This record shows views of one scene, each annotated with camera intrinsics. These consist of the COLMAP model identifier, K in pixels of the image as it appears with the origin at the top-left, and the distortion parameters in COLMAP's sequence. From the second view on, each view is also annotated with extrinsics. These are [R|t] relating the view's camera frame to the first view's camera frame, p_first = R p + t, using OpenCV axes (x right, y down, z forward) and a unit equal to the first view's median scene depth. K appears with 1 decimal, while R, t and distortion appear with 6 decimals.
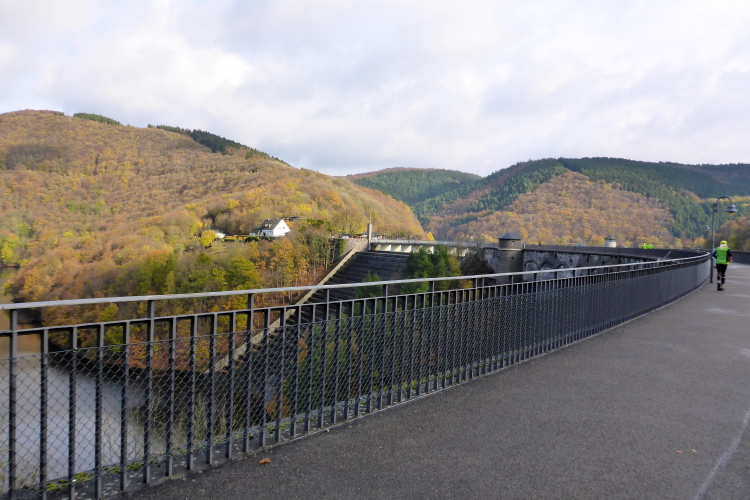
lens RADIAL K [[636.6, 0, 373.6], [0, 636.6, 247.2], [0, 0, 1]] dist [-0.042818, -0.006216]
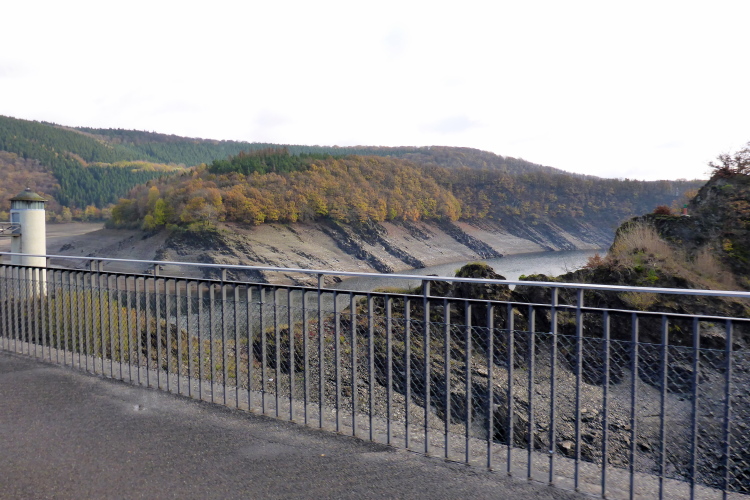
lens RADIAL K [[636.6, 0, 378.9], [0, 636.6, 247.1], [0, 0, 1]] dist [-0.042818, -0.006216]
pose [[0.594610, -0.063778, 0.801481, 0.067038], [0.026956, 0.997870, 0.059407, 0.000898], [-0.803562, -0.013719, 0.595063, 0.209771]]
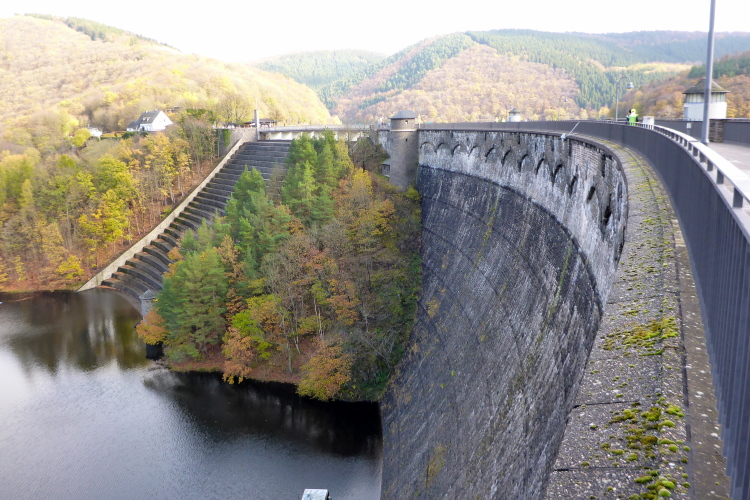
lens RADIAL K [[636.6, 0, 376.7], [0, 636.6, 252.5], [0, 0, 1]] dist [-0.042818, -0.006216]
pose [[0.988604, -0.082163, 0.126141, 0.011953], [0.057252, 0.980164, 0.189741, 0.000038], [-0.139229, -0.180357, 0.973698, 0.025570]]
